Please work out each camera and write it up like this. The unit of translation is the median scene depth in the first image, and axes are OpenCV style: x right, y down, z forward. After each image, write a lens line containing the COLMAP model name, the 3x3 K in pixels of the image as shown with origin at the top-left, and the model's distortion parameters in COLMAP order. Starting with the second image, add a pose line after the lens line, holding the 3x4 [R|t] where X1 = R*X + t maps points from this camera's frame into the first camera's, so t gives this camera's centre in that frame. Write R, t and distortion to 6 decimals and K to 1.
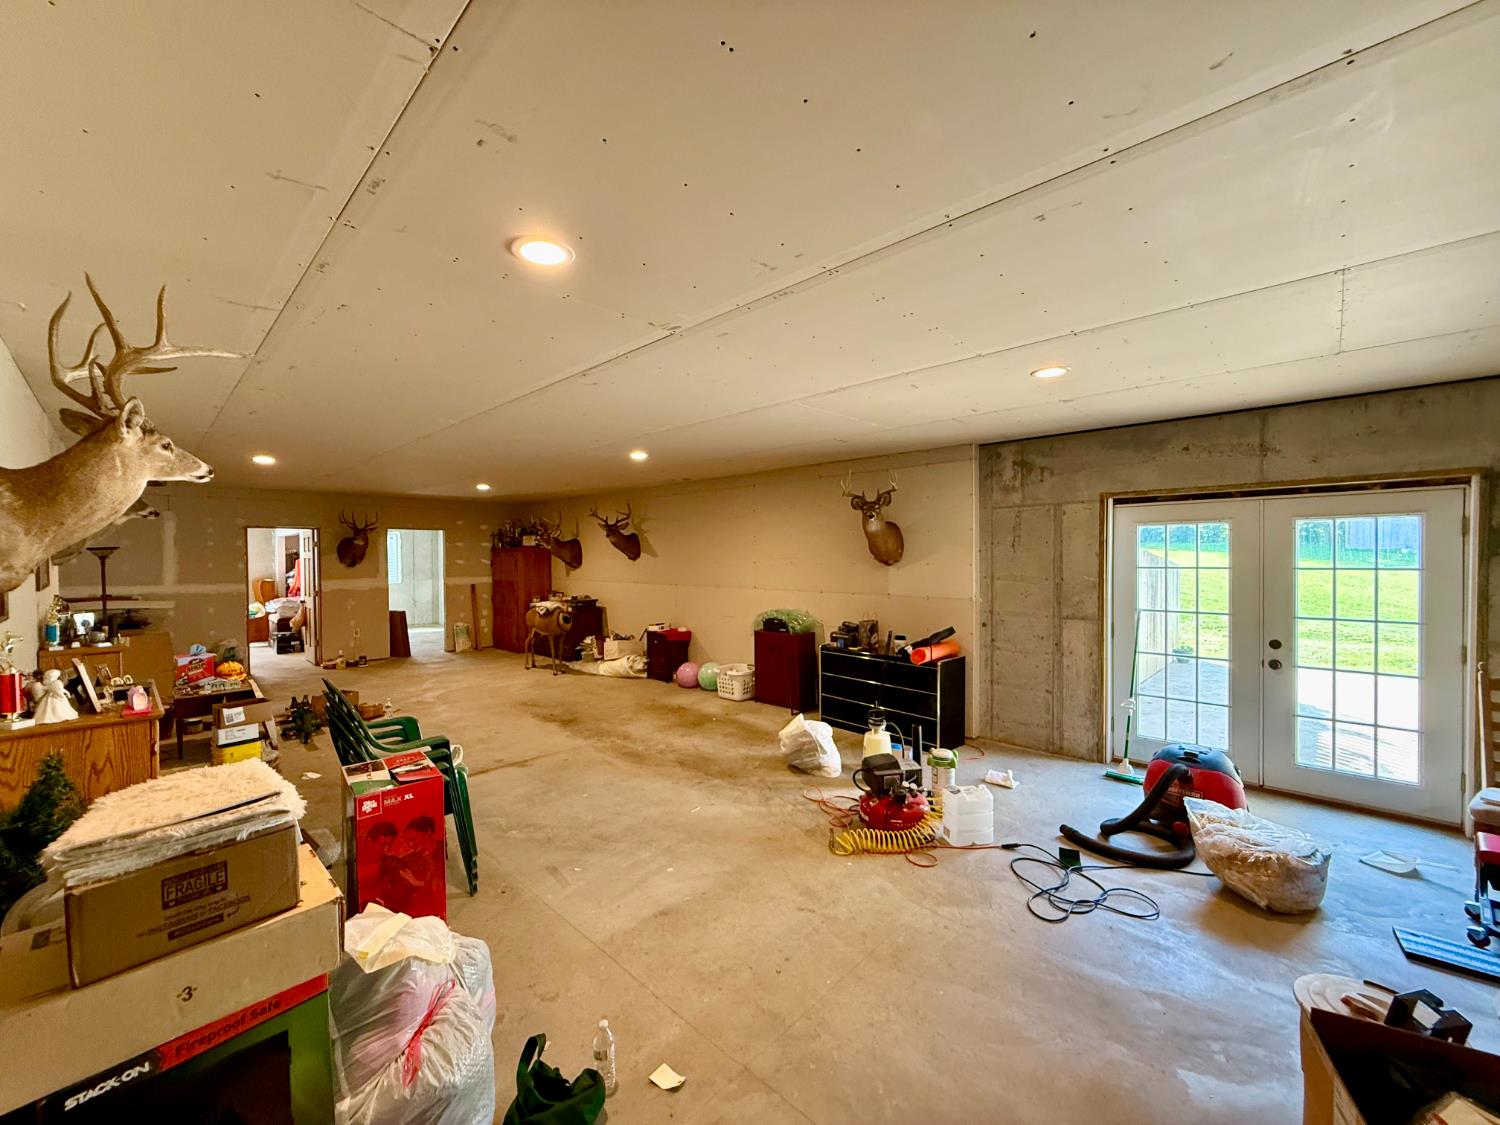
lens RADIAL K [[595.1, 0, 753.2], [0, 595.1, 562.2], [0, 0, 1]] dist [0.001762, -0.000465]
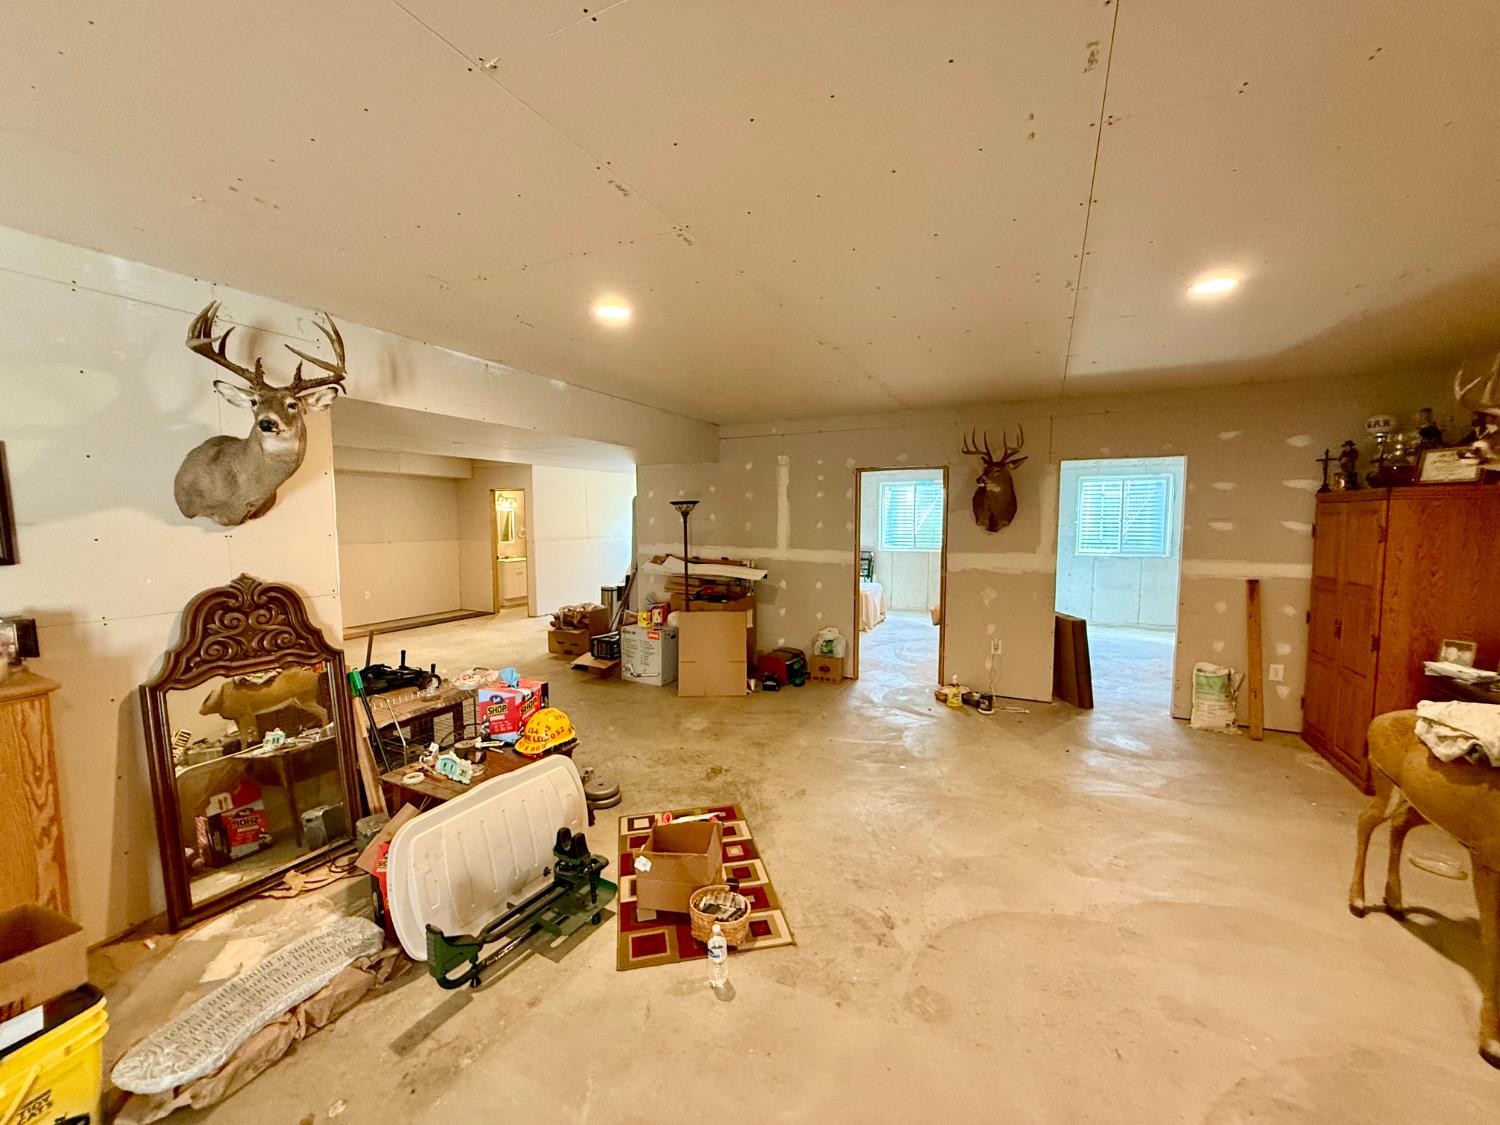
lens RADIAL K [[595.1, 0, 751.4], [0, 595.1, 566.0], [0, 0, 1]] dist [0.001762, -0.000465]
pose [[0.289838, 0.085345, -0.953263, -0.174637], [-0.010719, 0.996243, 0.085934, -0.005061], [0.957016, -0.014689, 0.289664, 0.547512]]
